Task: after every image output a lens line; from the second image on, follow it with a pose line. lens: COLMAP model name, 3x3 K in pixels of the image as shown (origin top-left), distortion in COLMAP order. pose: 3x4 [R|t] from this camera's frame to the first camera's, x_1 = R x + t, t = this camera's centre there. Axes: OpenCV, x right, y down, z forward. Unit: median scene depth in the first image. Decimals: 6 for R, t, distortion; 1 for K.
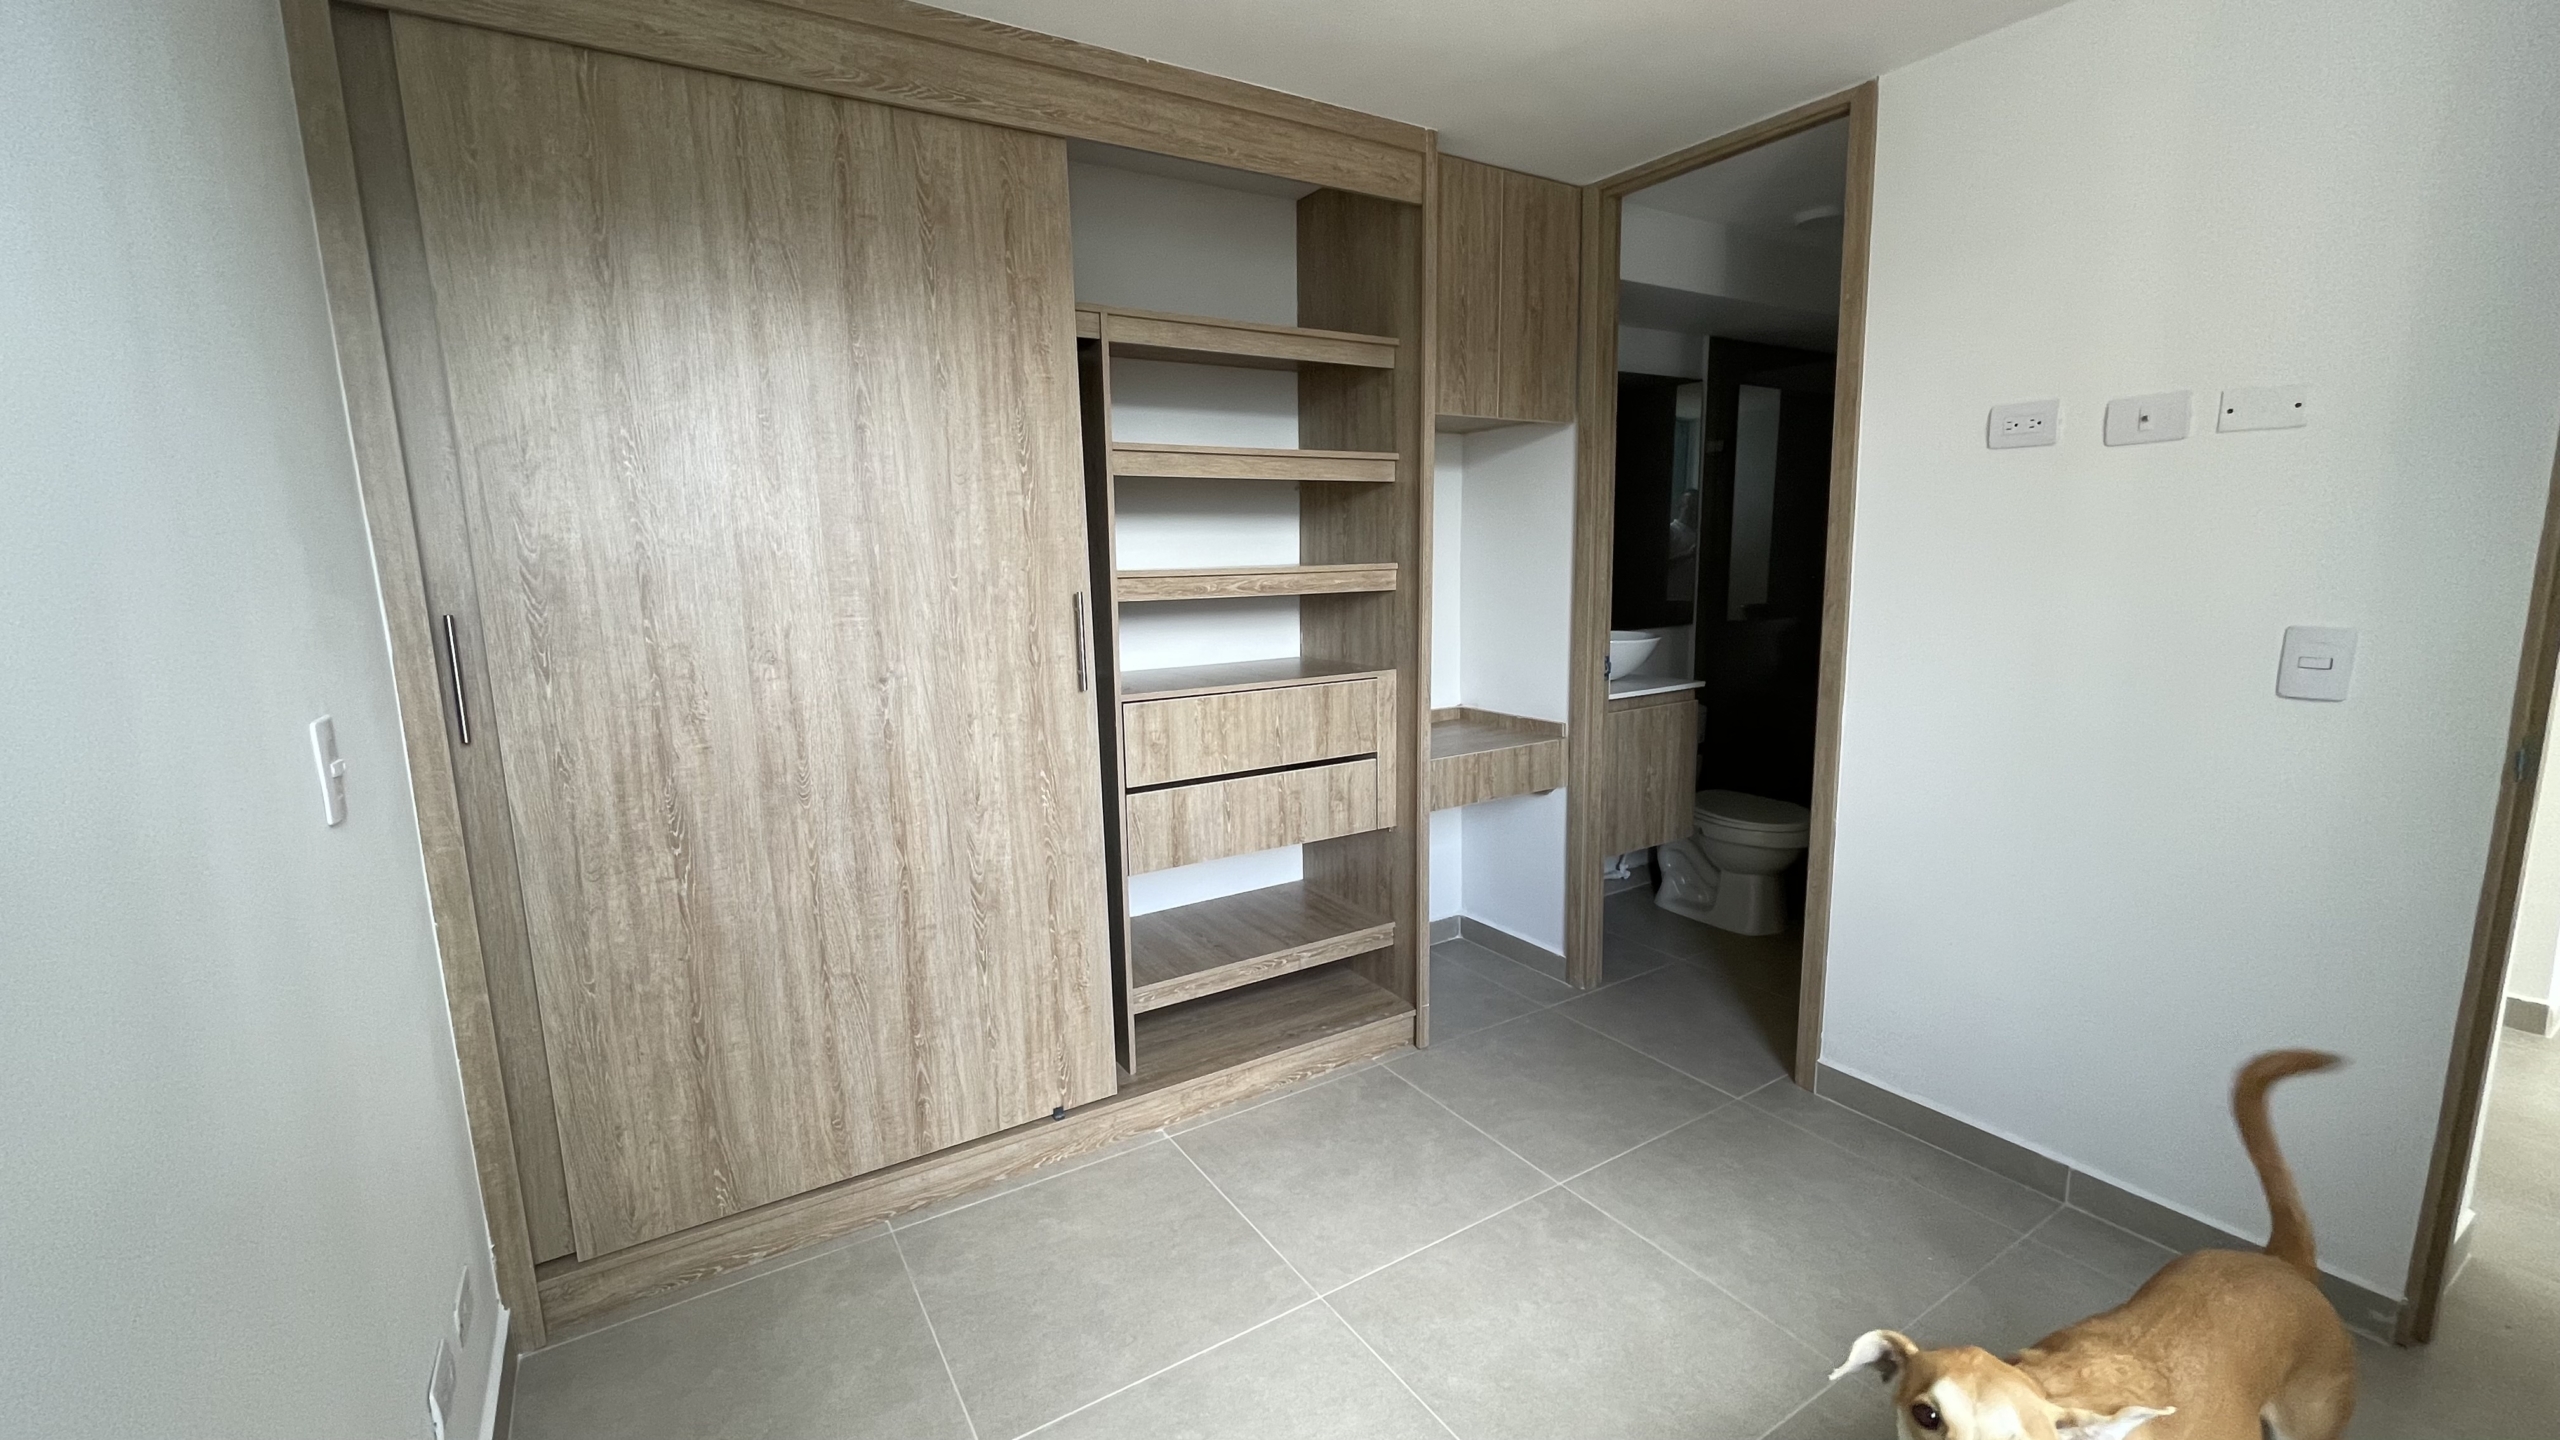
lens RADIAL K [[1030.3, 0, 1275.7], [0, 1030.3, 718.0], [0, 0, 1]] dist [-0.001700, -0.000193]
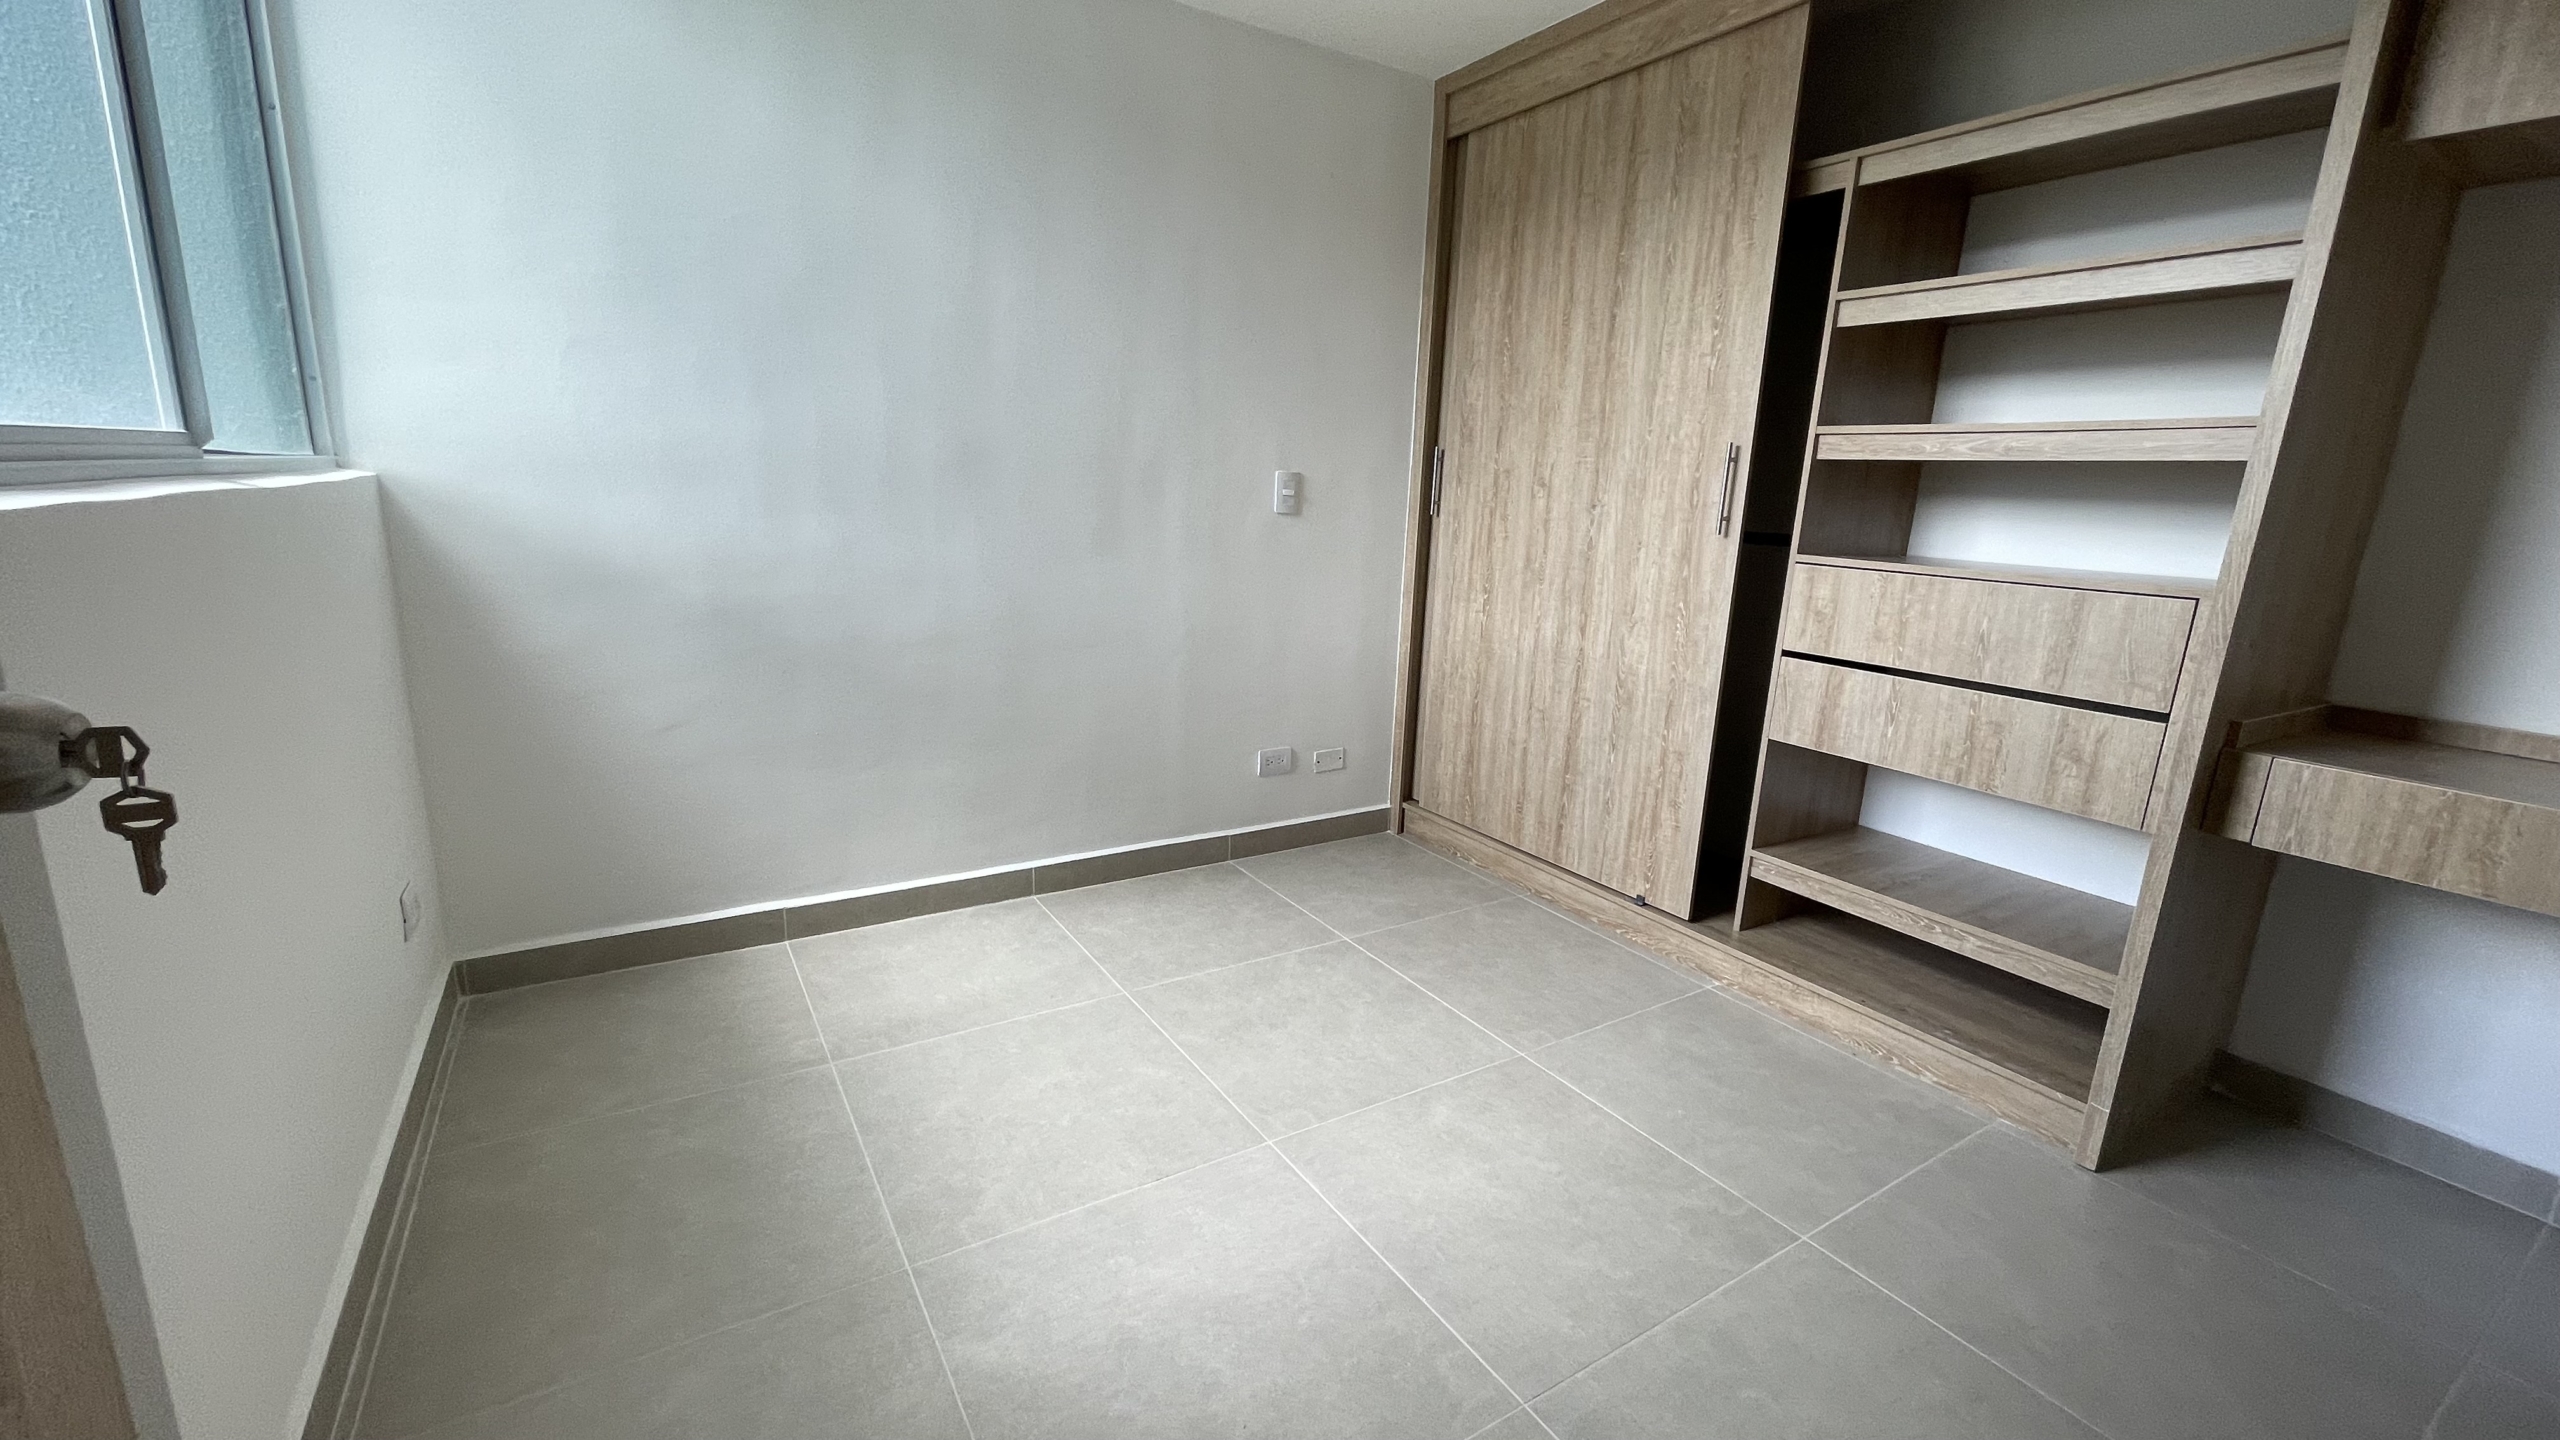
lens RADIAL K [[1030.3, 0, 1275.7], [0, 1030.3, 718.0], [0, 0, 1]] dist [-0.001700, -0.000193]
pose [[0.006771, 0.236755, -0.971546, 0.964724], [-0.205640, 0.951132, 0.230347, 0.002397], [0.978604, 0.198229, 0.055127, 0.543102]]
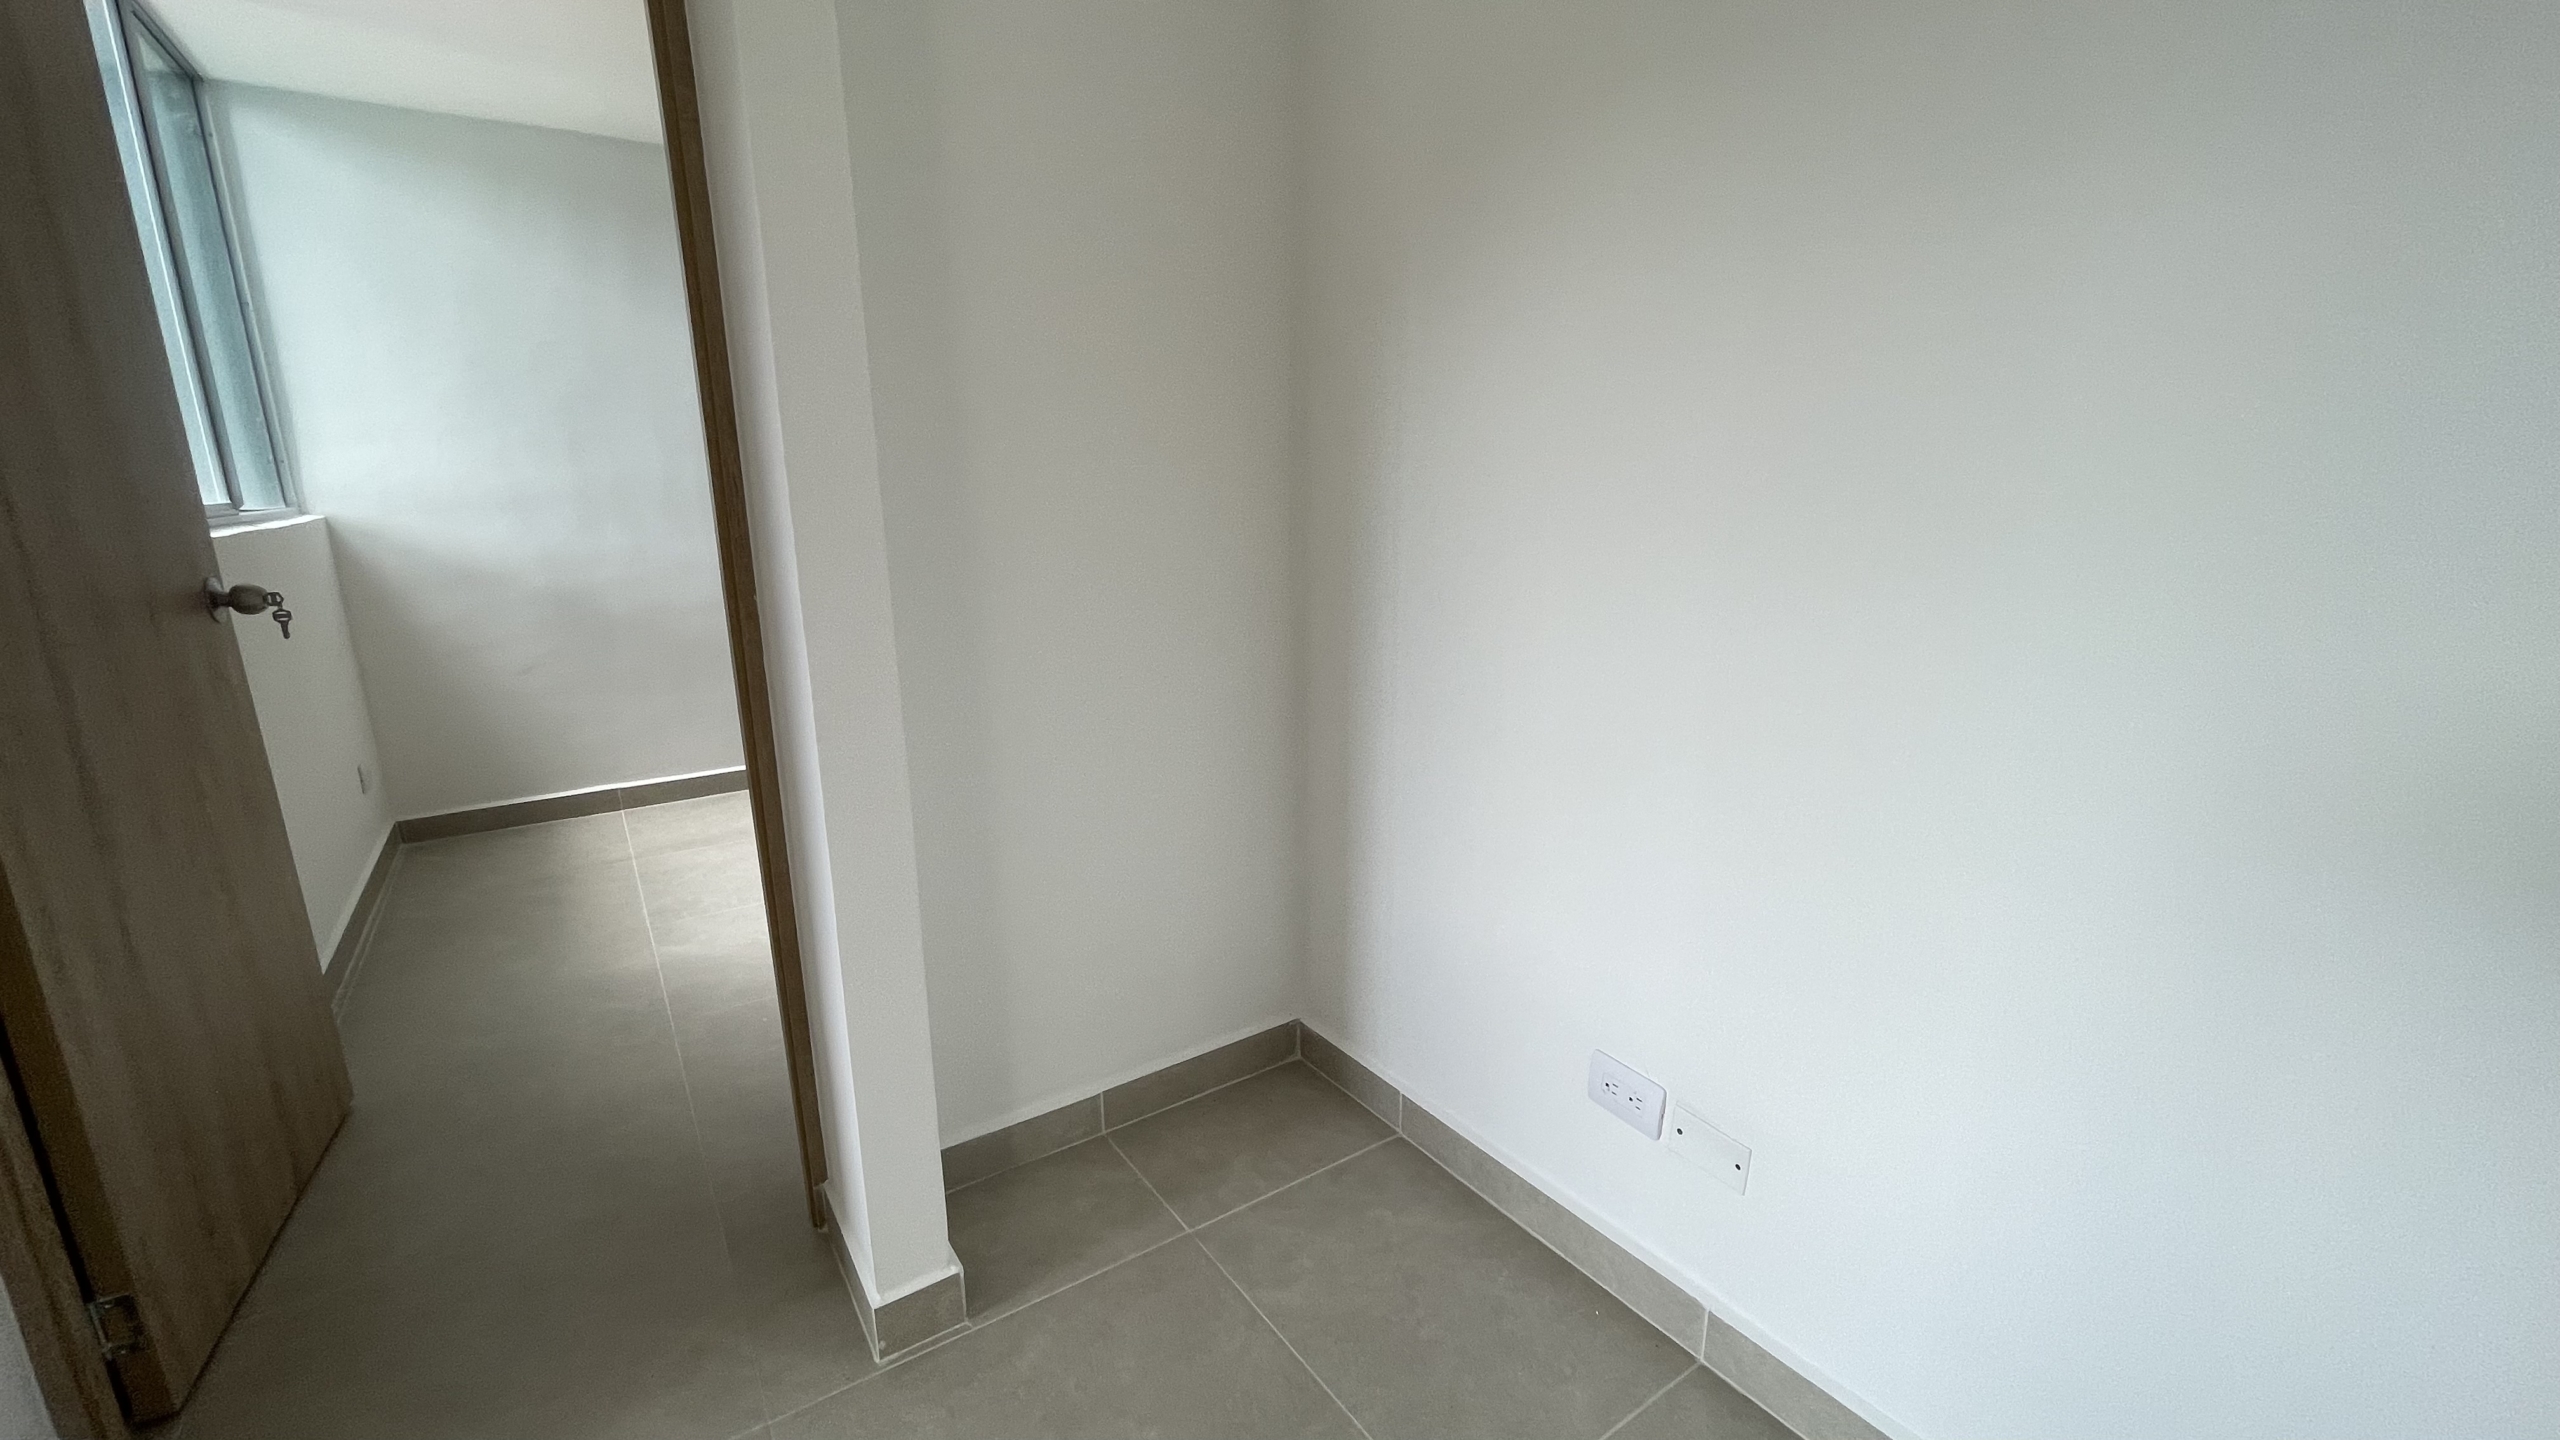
lens RADIAL K [[1015.2, 0, 1277.5], [0, 1015.2, 724.5], [0, 0, 1]] dist [-0.000394, -0.000021]
pose [[0.055550, 0.251161, -0.966350, 1.628466], [-0.162819, 0.957168, 0.239415, -0.124159], [0.985091, 0.144040, 0.094064, 1.061132]]
